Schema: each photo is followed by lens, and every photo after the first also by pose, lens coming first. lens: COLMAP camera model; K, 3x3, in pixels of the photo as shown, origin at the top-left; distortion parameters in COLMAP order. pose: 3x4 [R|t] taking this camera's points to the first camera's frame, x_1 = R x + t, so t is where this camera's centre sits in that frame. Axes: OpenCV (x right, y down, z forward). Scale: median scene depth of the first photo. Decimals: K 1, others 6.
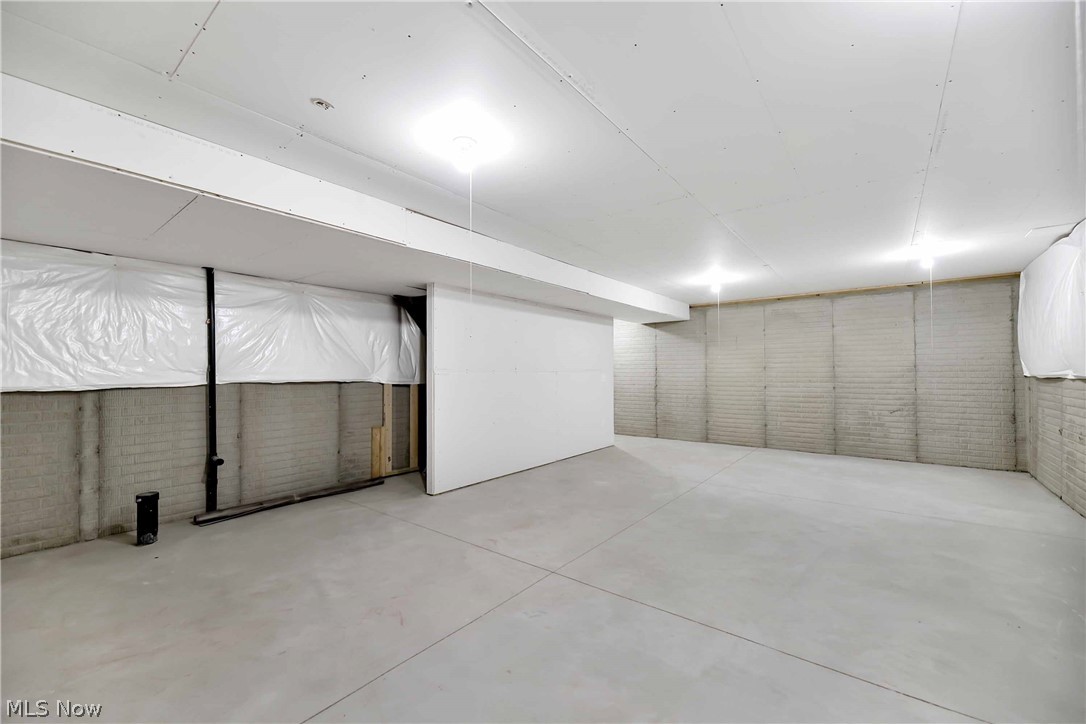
lens RADIAL K [[438.1, 0, 537.0], [0, 438.1, 361.8], [0, 0, 1]] dist [0.001886, 0.000045]
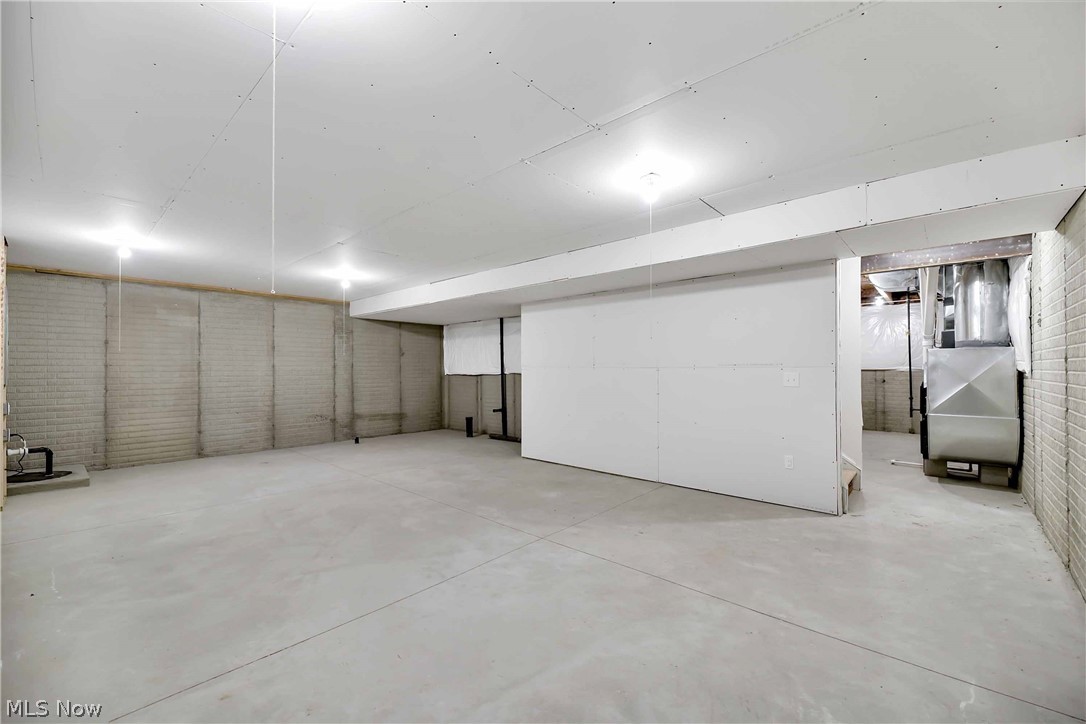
lens RADIAL K [[438.1, 0, 537.4], [0, 438.1, 363.9], [0, 0, 1]] dist [0.001886, 0.000045]
pose [[-0.079622, -0.010444, -0.996770, 1.297690], [0.003948, 0.999934, -0.010792, 0.027642], [0.996817, -0.004794, -0.079576, 1.330735]]
